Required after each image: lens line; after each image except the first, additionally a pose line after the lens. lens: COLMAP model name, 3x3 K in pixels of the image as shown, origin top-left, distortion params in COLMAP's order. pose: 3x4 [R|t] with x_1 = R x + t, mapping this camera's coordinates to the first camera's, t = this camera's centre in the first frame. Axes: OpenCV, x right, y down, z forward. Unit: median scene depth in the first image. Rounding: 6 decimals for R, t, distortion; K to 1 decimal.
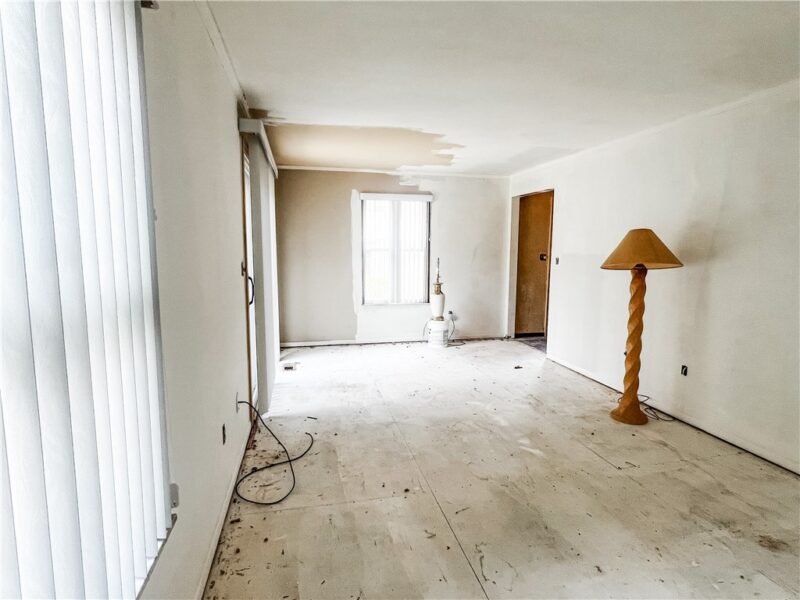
lens RADIAL K [[429.1, 0, 401.1], [0, 429.1, 297.8], [0, 0, 1]] dist [-0.000497, 0.000215]
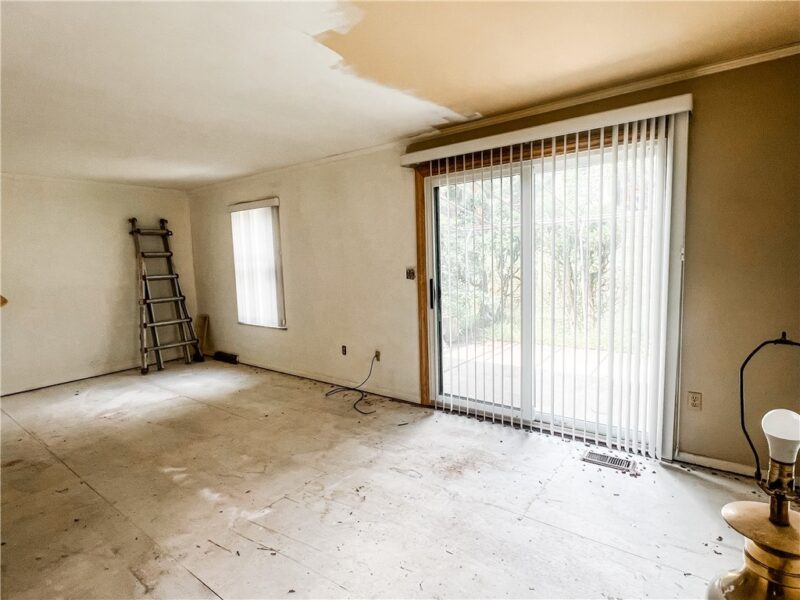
lens RADIAL K [[429.1, 0, 402.1], [0, 429.1, 301.0], [0, 0, 1]] dist [-0.000497, 0.000215]
pose [[-0.767900, 0.086123, -0.634754, 0.430427], [-0.048872, 0.980156, 0.192110, -0.211291], [0.638703, 0.178543, -0.748452, 1.752833]]
